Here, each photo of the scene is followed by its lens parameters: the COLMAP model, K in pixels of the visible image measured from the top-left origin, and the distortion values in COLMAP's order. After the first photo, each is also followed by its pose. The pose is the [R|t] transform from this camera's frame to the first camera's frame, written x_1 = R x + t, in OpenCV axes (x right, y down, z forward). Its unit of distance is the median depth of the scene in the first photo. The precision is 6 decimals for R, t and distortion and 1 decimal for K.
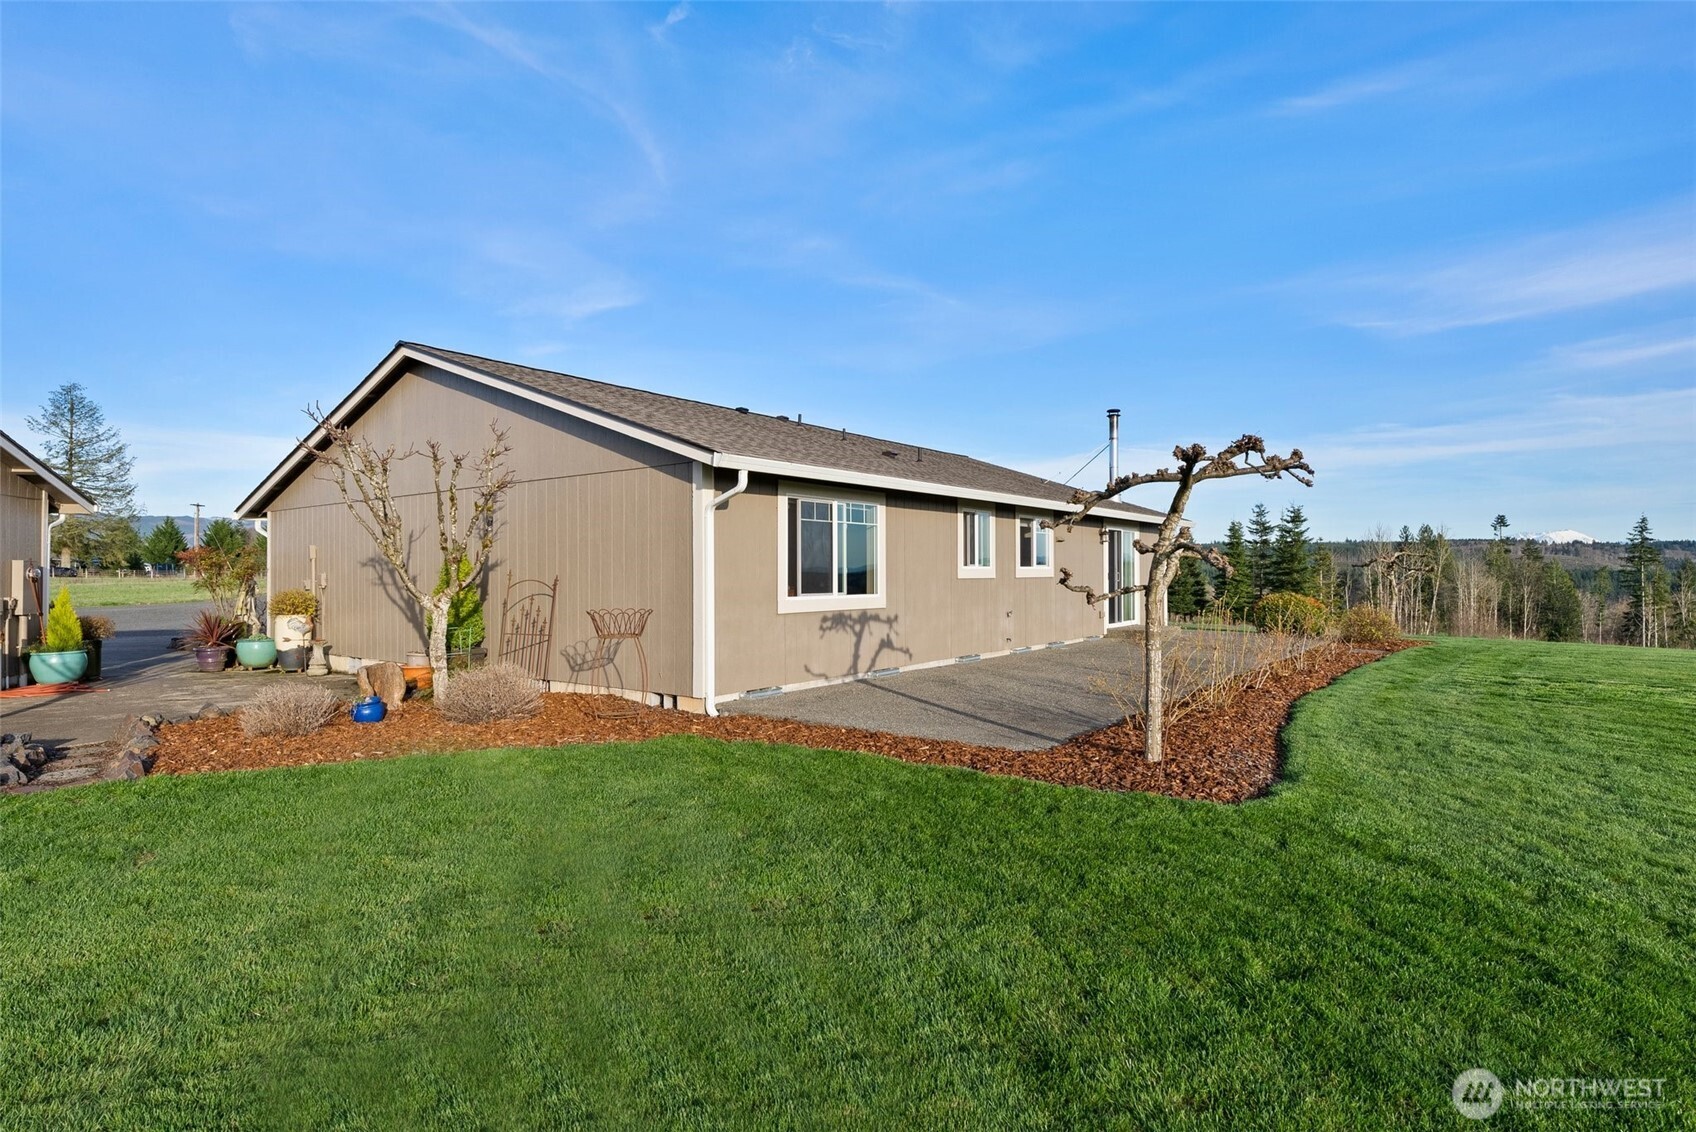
lens RADIAL K [[881.0, 0, 850.6], [0, 881.0, 569.0], [0, 0, 1]] dist [0.003332, 0.000667]
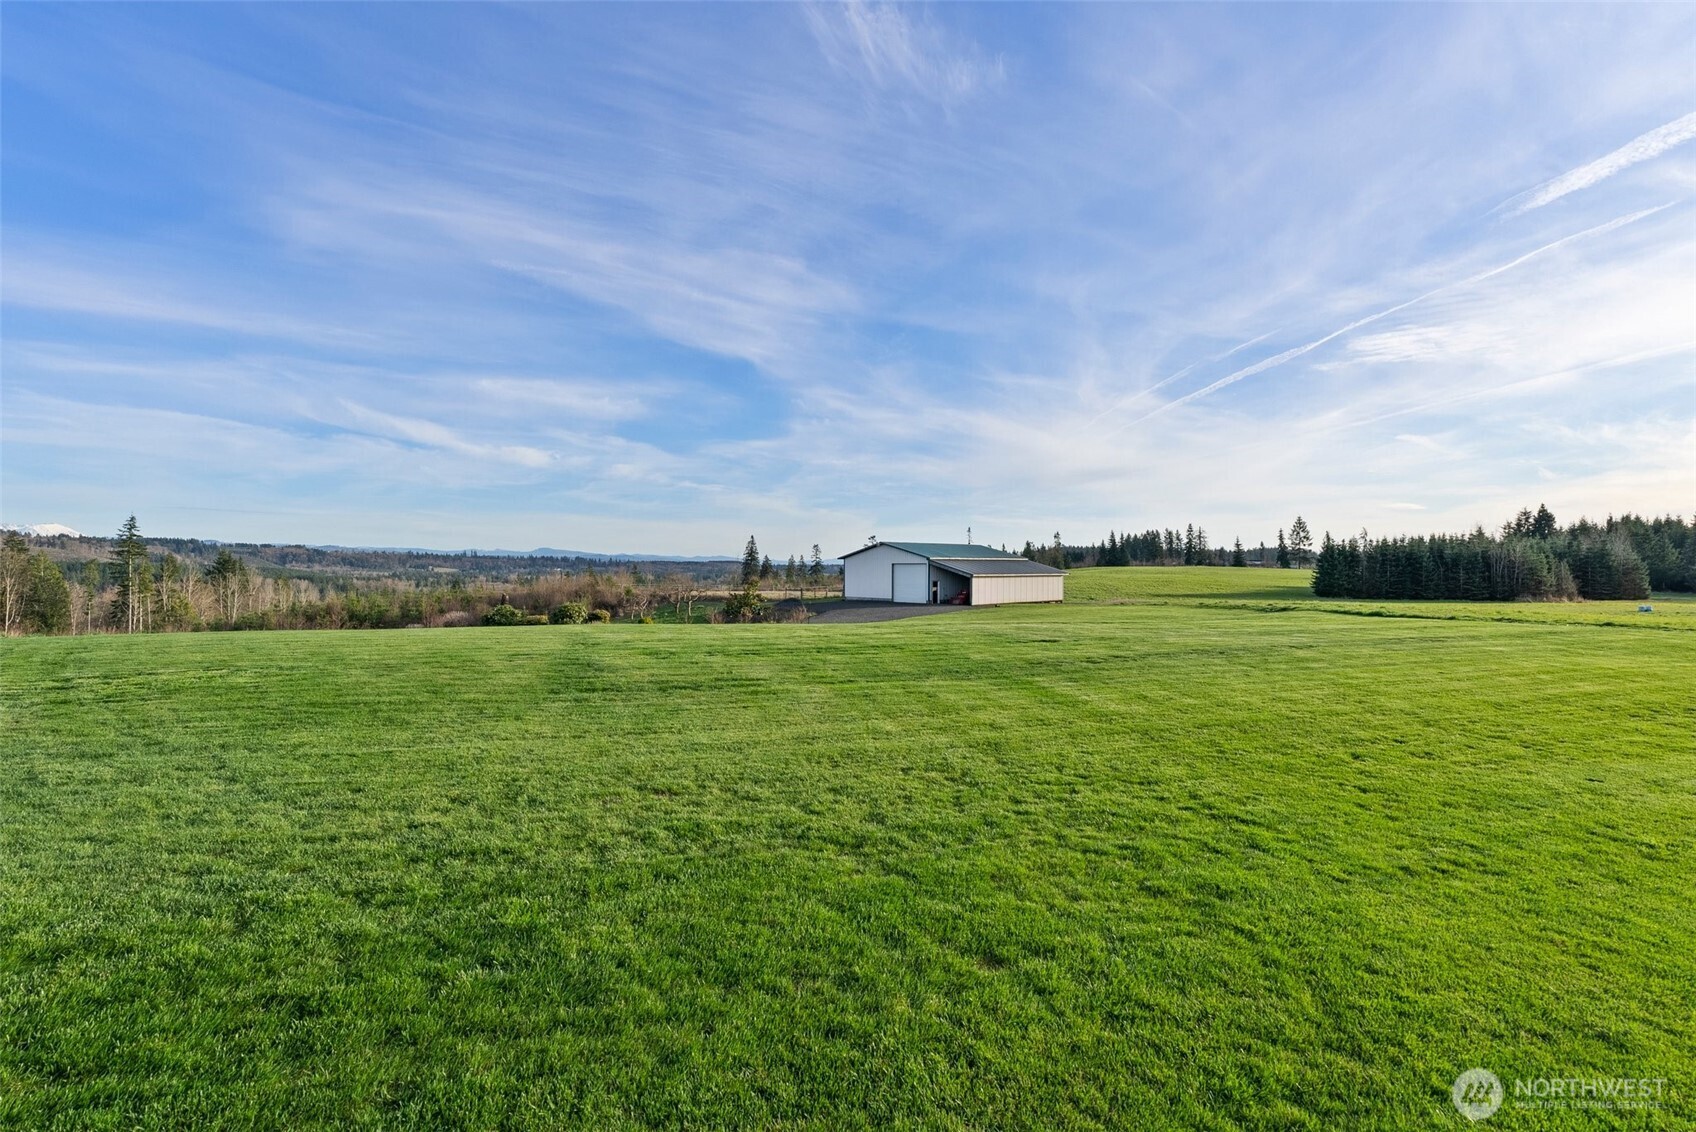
lens RADIAL K [[763.0, 0, 848.8], [0, 763.0, 564.4], [0, 0, 1]] dist [-0.008357, 0.001142]
pose [[0.075375, 0.003455, 0.997149, 0.012152], [-0.007093, 0.999971, -0.002928, -0.004390], [-0.997130, -0.006852, 0.075397, 0.133082]]
